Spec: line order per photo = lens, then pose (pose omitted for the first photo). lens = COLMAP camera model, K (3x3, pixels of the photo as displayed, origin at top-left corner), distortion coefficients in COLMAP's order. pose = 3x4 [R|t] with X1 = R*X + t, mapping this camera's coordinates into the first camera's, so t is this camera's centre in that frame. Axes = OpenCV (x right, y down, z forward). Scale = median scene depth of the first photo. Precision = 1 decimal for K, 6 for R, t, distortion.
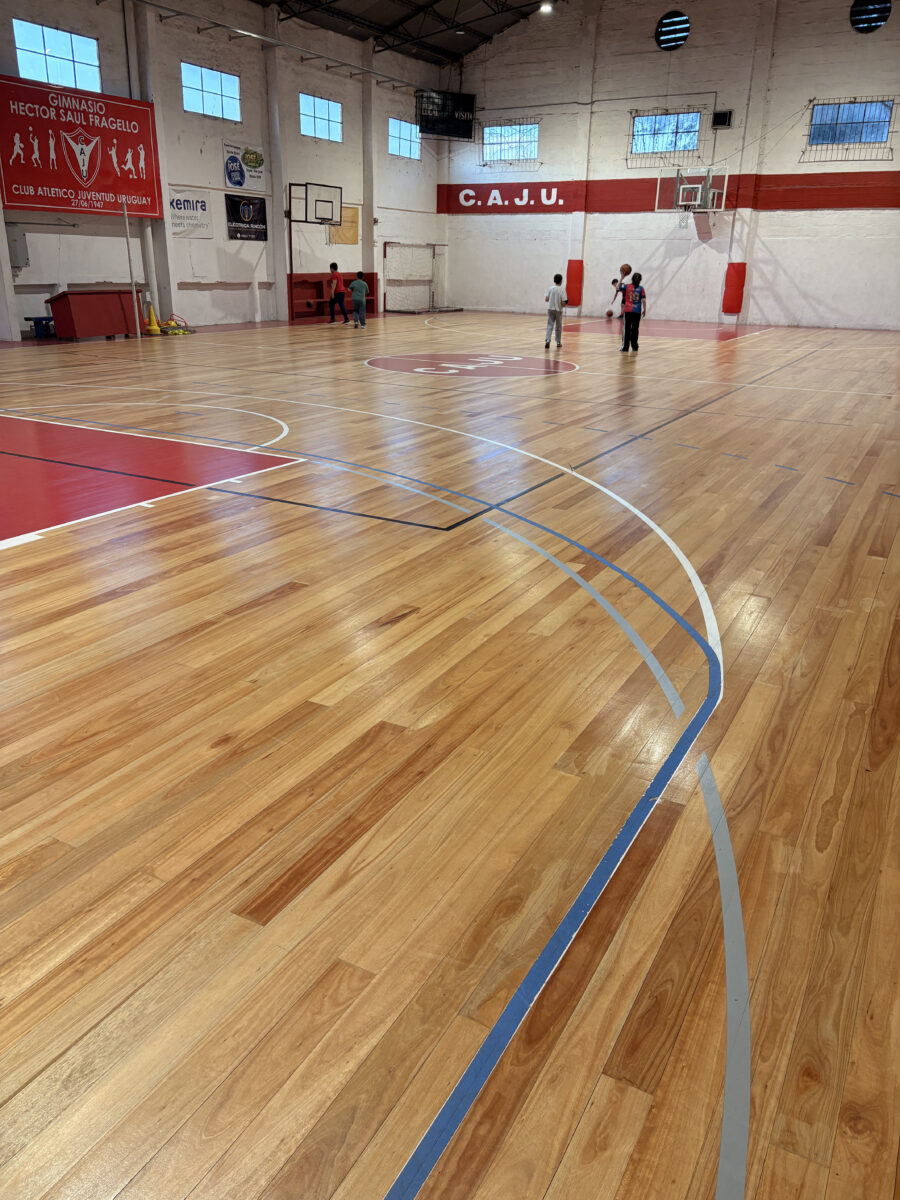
lens RADIAL K [[893.5, 0, 450.0], [0, 893.5, 600.0], [0, 0, 1]] dist [-0.126635, 0.261251]
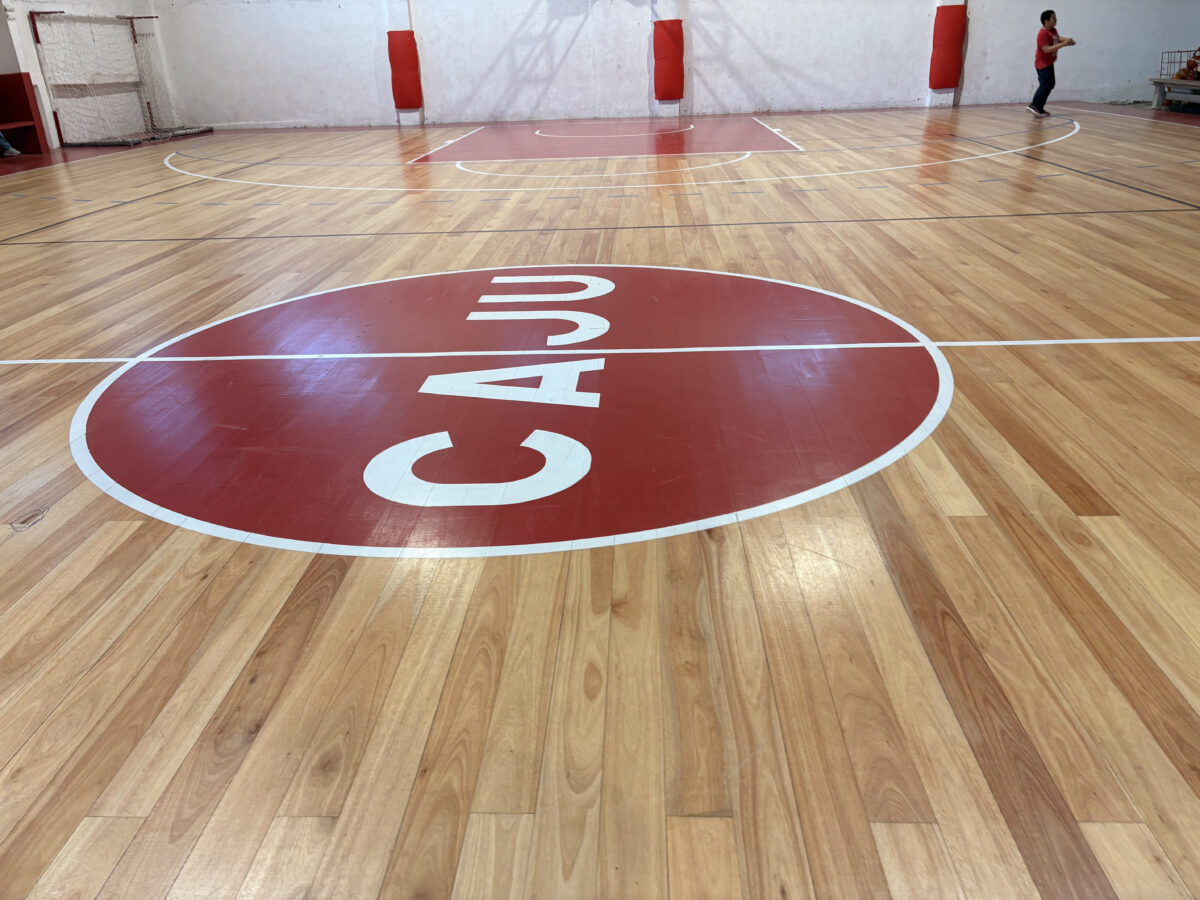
lens RADIAL K [[895.4, 0, 602.5], [0, 895.4, 421.9], [0, 0, 1]] dist [0.037463, -0.040186]
pose [[0.895393, -0.214875, 0.390000, -0.032658], [0.204840, 0.976451, 0.067700, -0.143469], [-0.395363, 0.019270, 0.918323, 0.398659]]
